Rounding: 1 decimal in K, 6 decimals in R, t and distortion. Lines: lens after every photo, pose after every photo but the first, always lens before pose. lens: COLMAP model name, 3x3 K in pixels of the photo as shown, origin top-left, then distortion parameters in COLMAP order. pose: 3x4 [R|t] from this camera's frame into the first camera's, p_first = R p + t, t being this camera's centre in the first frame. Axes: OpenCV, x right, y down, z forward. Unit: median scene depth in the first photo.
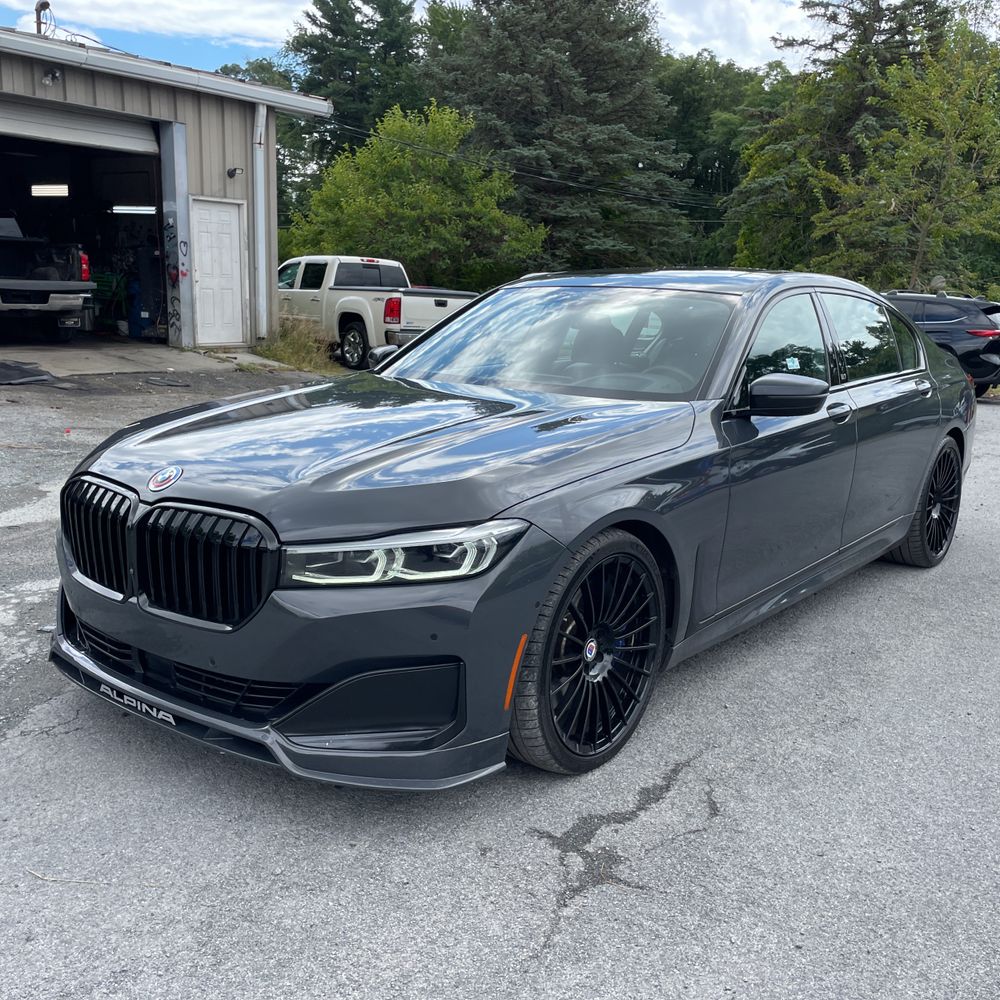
lens RADIAL K [[1012.8, 0, 494.7], [0, 1012.8, 513.8], [0, 0, 1]] dist [0.071569, -0.101237]
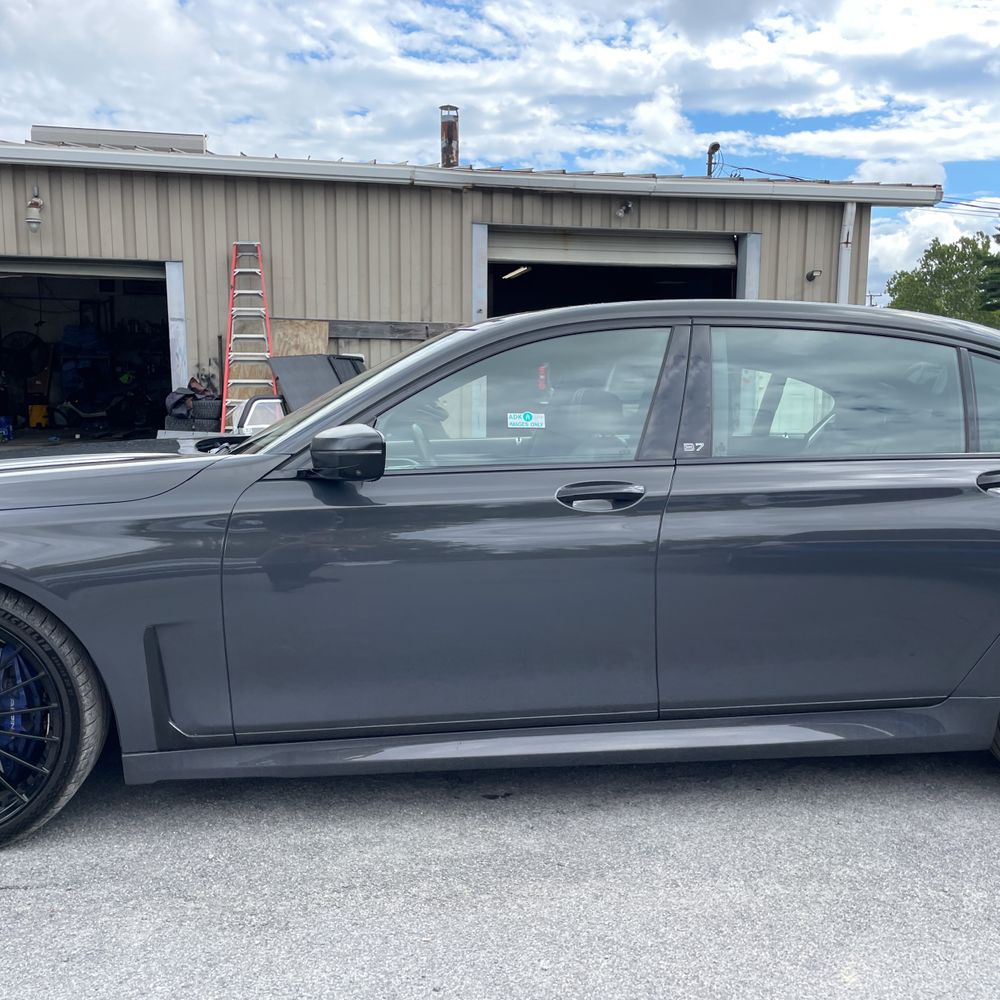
lens RADIAL K [[1013.1, 0, 503.8], [0, 1013.1, 513.9], [0, 0, 1]] dist [0.082486, -0.122120]
pose [[0.722825, 0.055691, -0.688784, 0.119667], [-0.137686, 0.988368, -0.064578, -0.005267], [0.677176, 0.141515, 0.722085, 0.077988]]
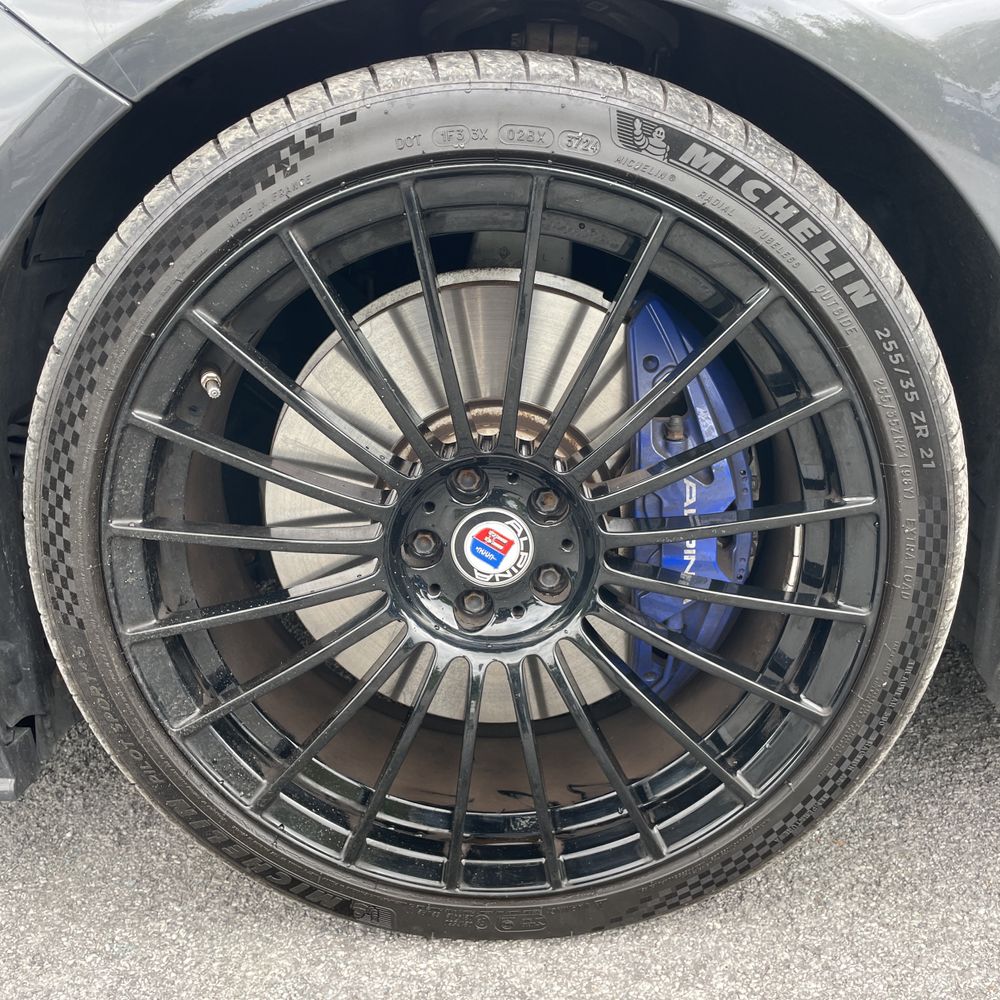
lens RADIAL K [[1013.1, 0, 503.8], [0, 1013.1, 513.9], [0, 0, 1]] dist [0.082486, -0.122120]
pose [[0.597649, 0.210070, -0.773748, 0.039084], [-0.105245, 0.977269, 0.184034, 0.008392], [0.794821, -0.028555, 0.606172, 0.097159]]
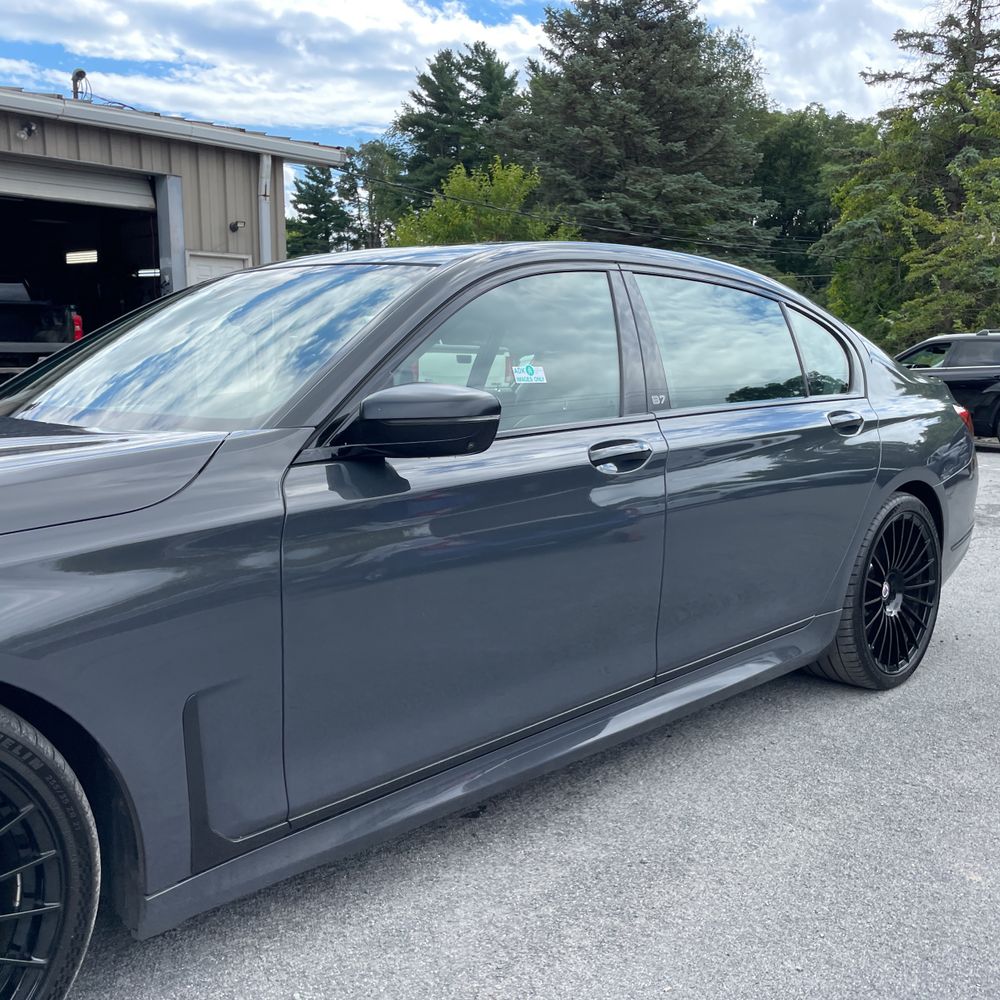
lens RADIAL K [[1012.8, 0, 494.7], [0, 1012.8, 513.8], [0, 0, 1]] dist [0.071569, -0.101237]
pose [[0.991855, -0.006623, -0.127204, 0.056510], [-0.001916, 0.997759, -0.066886, -0.003504], [0.127362, 0.066585, 0.989619, 0.065088]]
